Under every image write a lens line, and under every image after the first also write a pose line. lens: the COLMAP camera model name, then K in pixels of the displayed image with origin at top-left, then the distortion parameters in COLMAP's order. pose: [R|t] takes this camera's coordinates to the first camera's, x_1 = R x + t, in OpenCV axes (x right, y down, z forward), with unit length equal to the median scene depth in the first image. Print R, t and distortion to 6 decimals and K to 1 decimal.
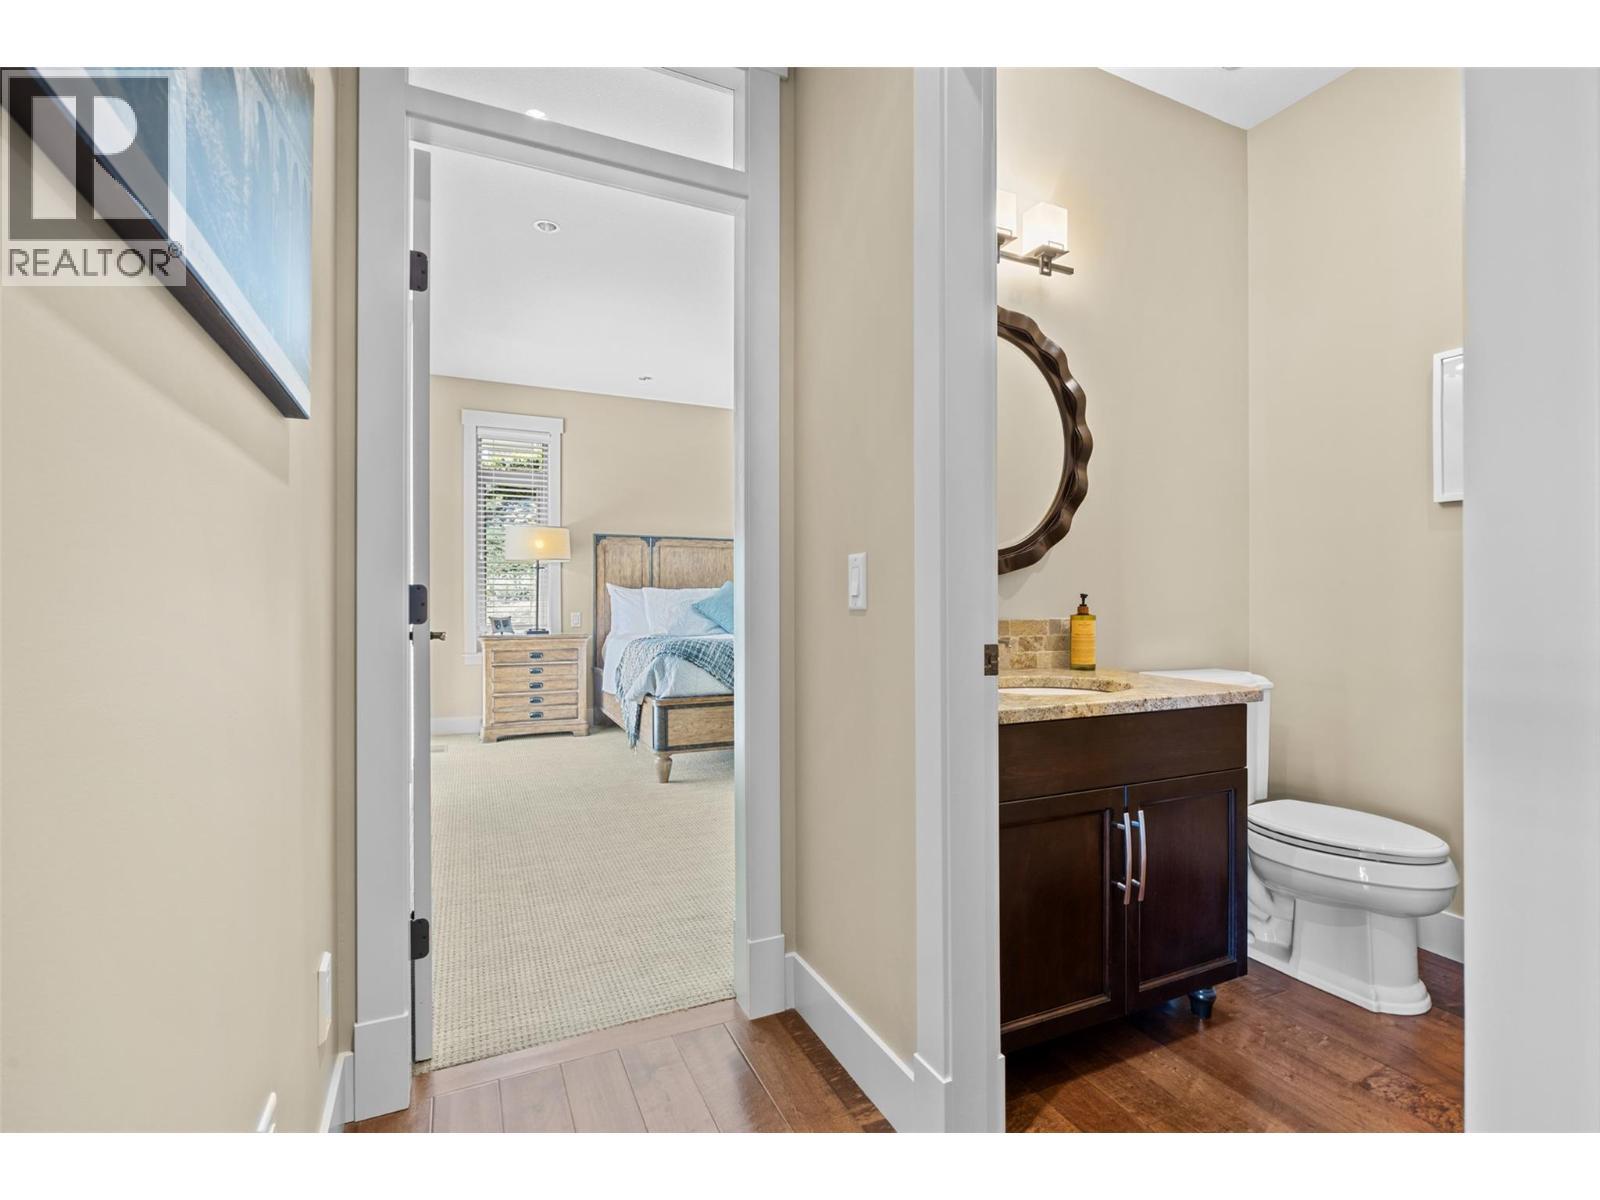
lens RADIAL K [[729.7, 0, 793.1], [0, 729.7, 601.3], [0, 0, 1]] dist [0.013164, 0.000177]
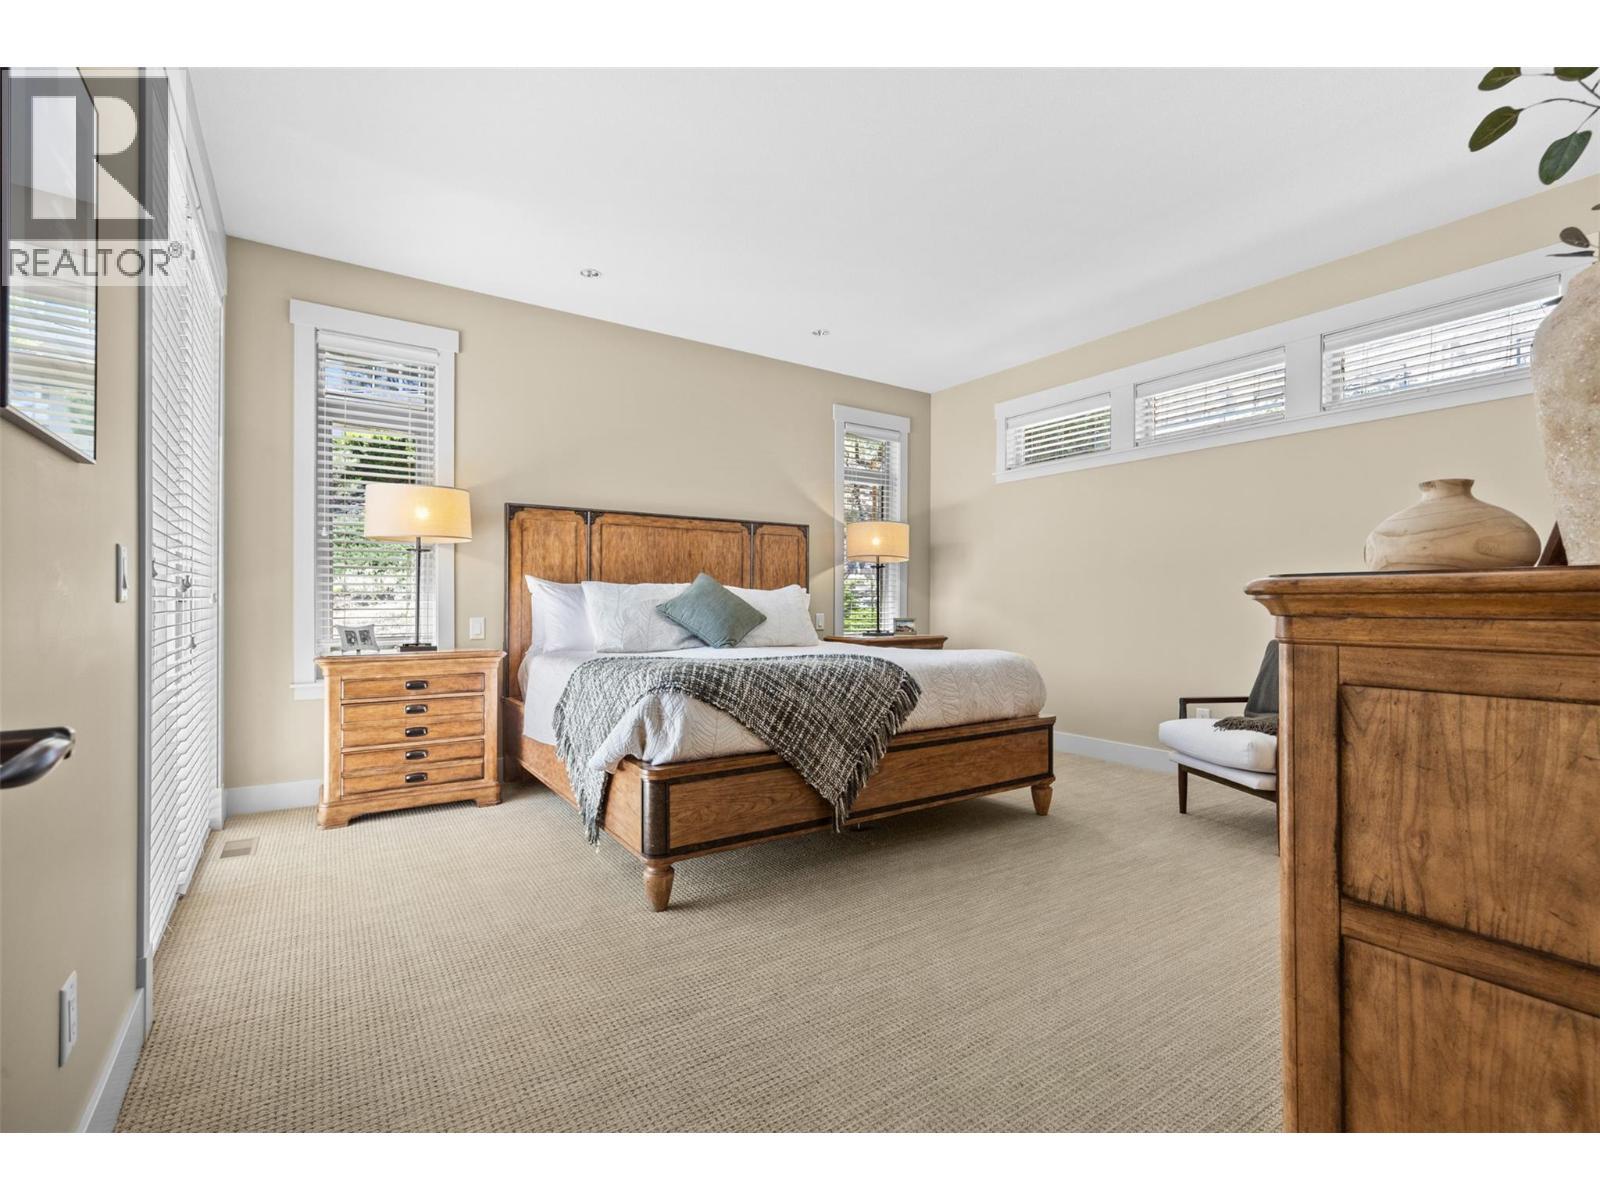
lens RADIAL K [[729.7, 0, 807.5], [0, 729.7, 597.9], [0, 0, 1]] dist [0.013164, 0.000177]
pose [[0.985408, 0.000501, 0.170207, -0.121058], [0.000764, 0.999973, -0.007367, 0.002133], [-0.170206, 0.007389, 0.985381, 0.302478]]
